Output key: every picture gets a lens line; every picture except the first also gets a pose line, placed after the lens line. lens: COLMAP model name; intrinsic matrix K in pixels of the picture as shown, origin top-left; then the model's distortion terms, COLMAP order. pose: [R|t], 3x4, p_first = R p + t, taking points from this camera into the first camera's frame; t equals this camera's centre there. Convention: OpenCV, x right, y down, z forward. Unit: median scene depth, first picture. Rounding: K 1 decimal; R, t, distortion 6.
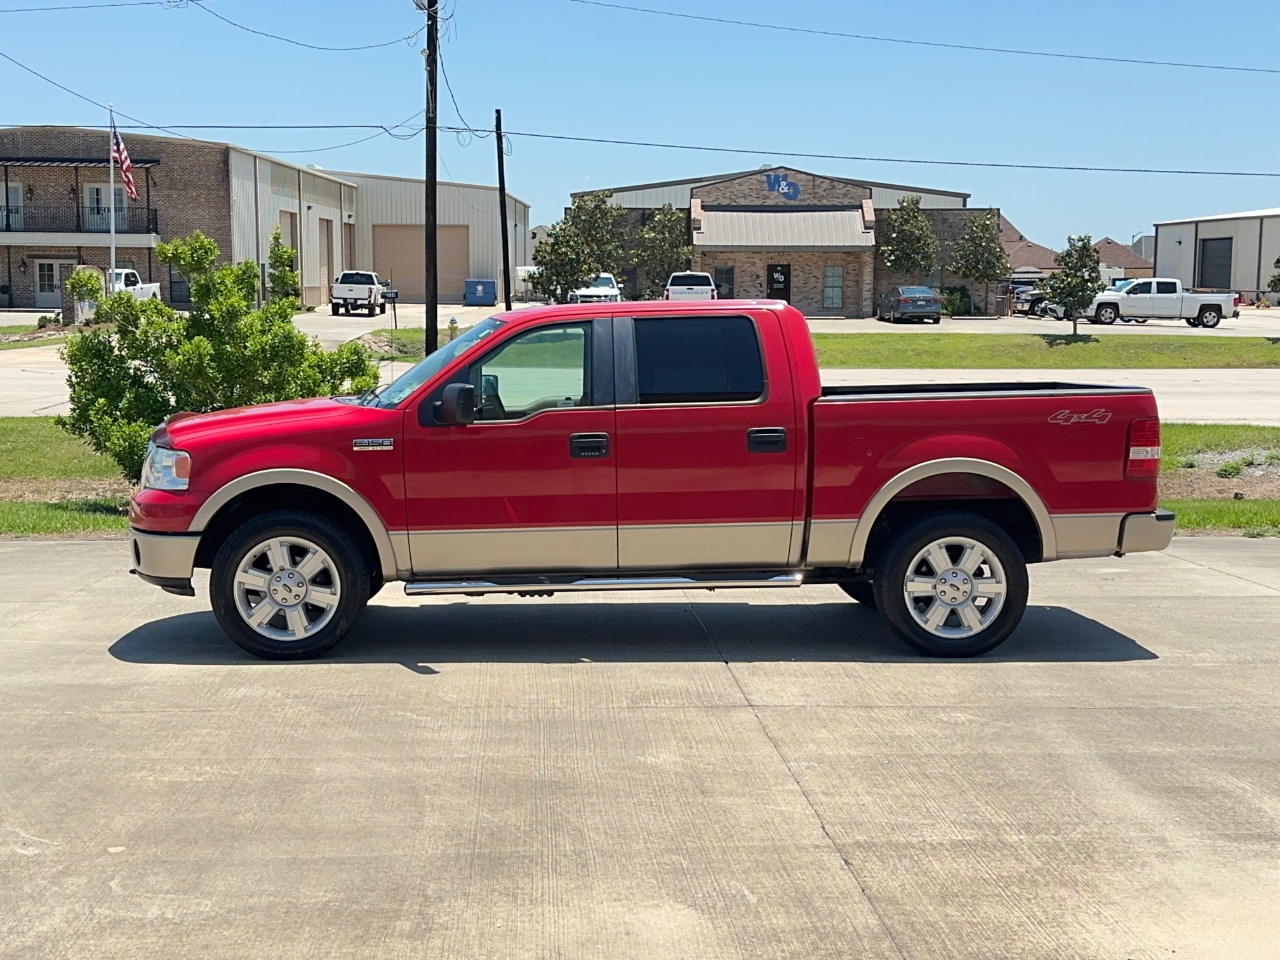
lens RADIAL K [[1749.2, 0, 643.1], [0, 1749.2, 479.5], [0, 0, 1]] dist [0.197224, -0.419618]
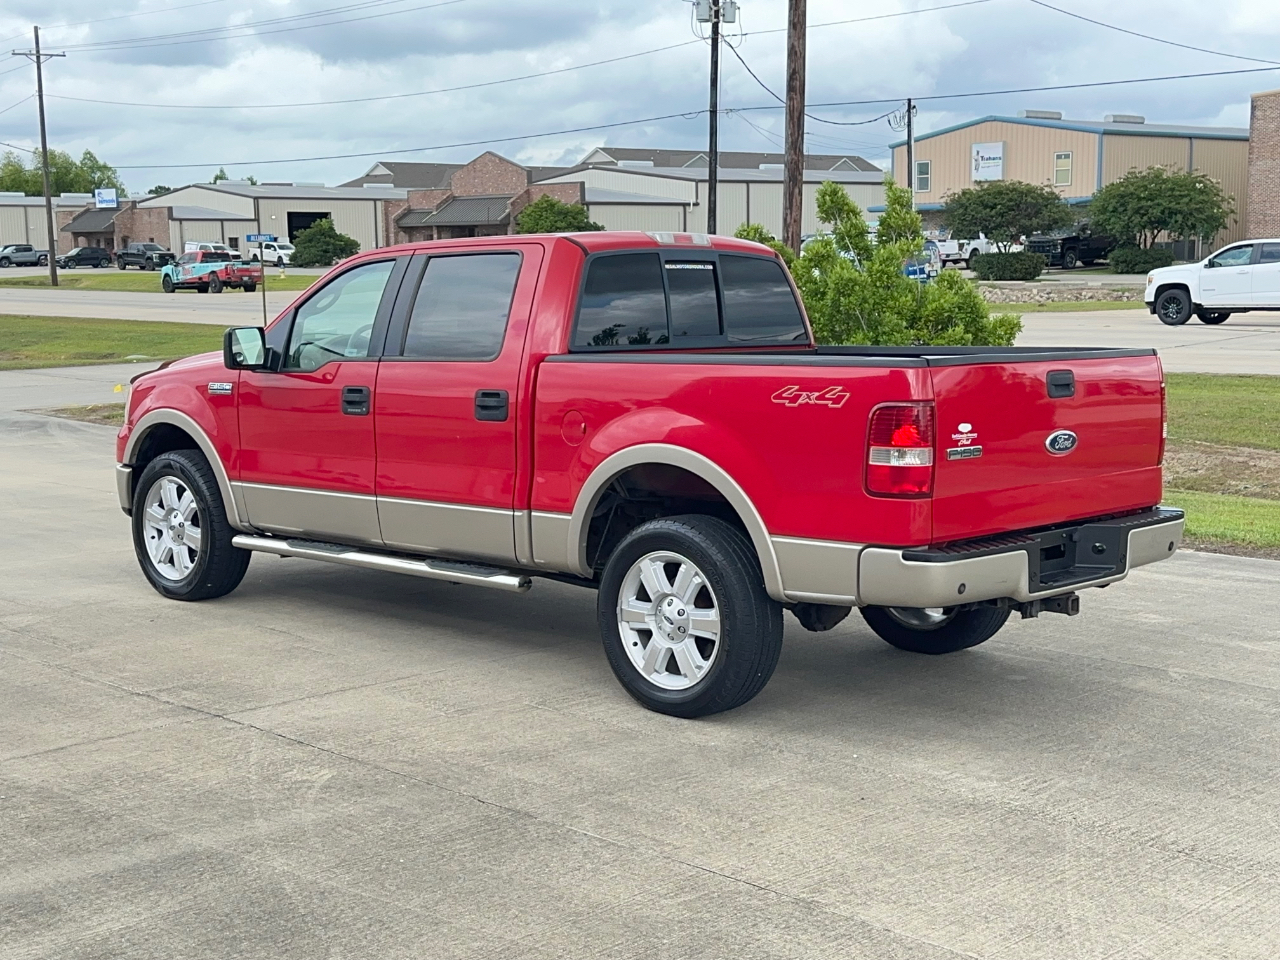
lens RADIAL K [[1749.2, 0, 643.1], [0, 1749.2, 479.5], [0, 0, 1]] dist [0.197224, -0.419618]
pose [[0.684460, 0.082433, -0.724376, 0.780609], [-0.064539, 0.996537, 0.052421, -0.039626], [0.726189, 0.010871, 0.687410, 0.551369]]
